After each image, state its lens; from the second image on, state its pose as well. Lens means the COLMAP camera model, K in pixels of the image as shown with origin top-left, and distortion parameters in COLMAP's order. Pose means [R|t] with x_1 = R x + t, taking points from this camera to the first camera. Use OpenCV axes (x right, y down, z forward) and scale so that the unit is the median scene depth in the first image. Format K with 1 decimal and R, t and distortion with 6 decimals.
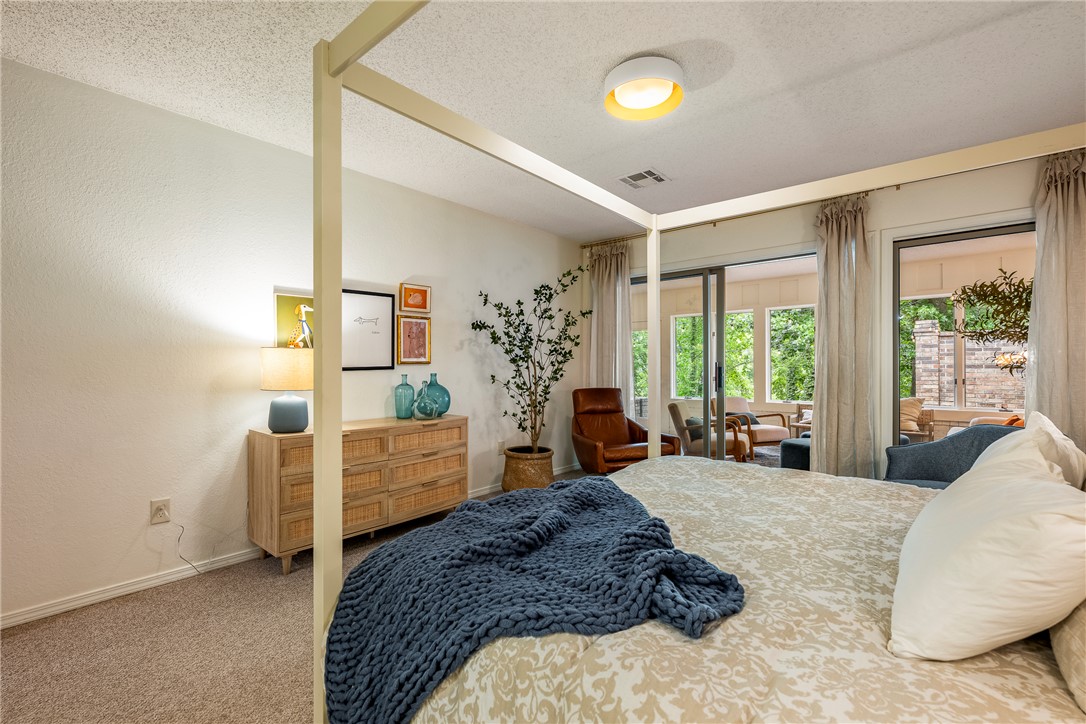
lens RADIAL K [[494.6, 0, 535.1], [0, 494.6, 366.8], [0, 0, 1]] dist [0.000023, -0.000229]
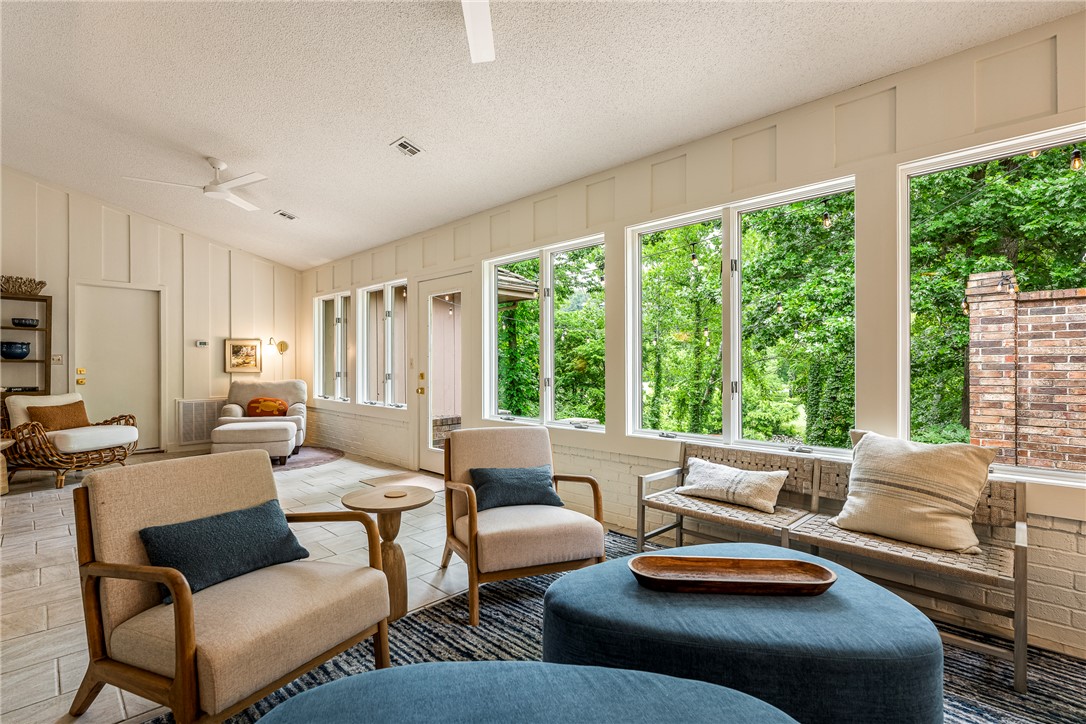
lens RADIAL K [[494.6, 0, 533.8], [0, 494.6, 366.8], [0, 0, 1]] dist [0.000023, -0.000229]
pose [[0.997798, 0.000469, -0.066321, 0.338791], [-0.000258, 0.999995, 0.003185, 0.005827], [0.066323, -0.003161, 0.997793, 0.440062]]
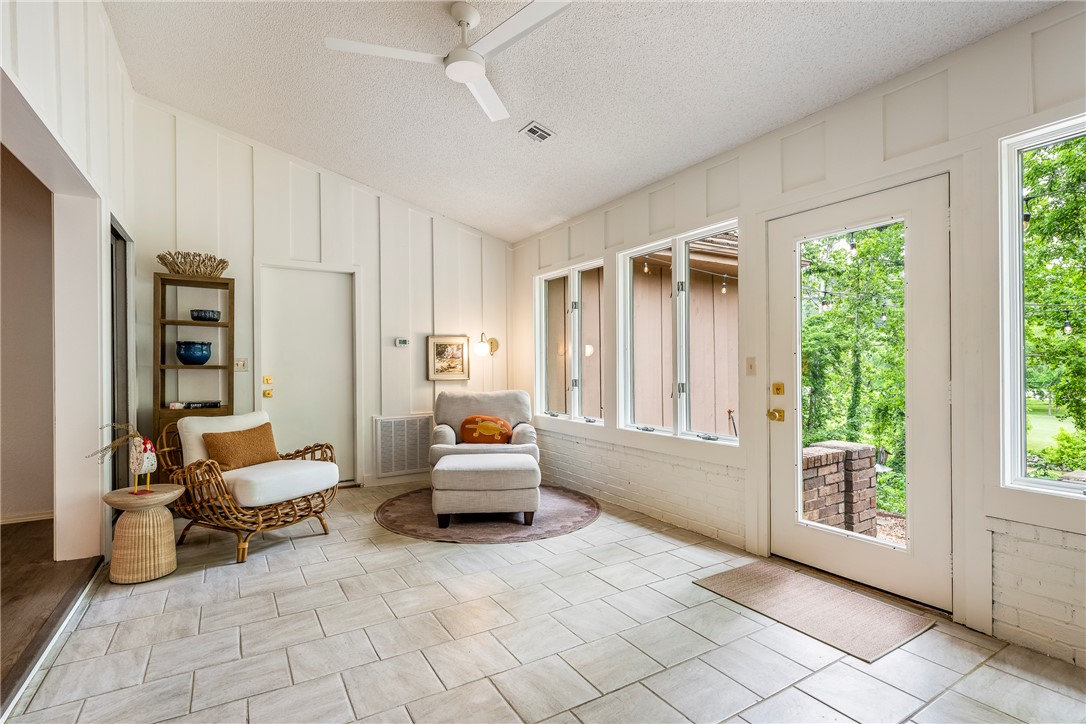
lens RADIAL K [[538.6, 0, 531.4], [0, 538.6, 367.5], [0, 0, 1]] dist [0.007226, -0.000378]
pose [[0.951046, -0.006194, -0.308989, 0.317886], [0.006168, 0.999980, -0.001061, 0.005619], [0.308989, -0.000897, 0.951065, 0.457217]]
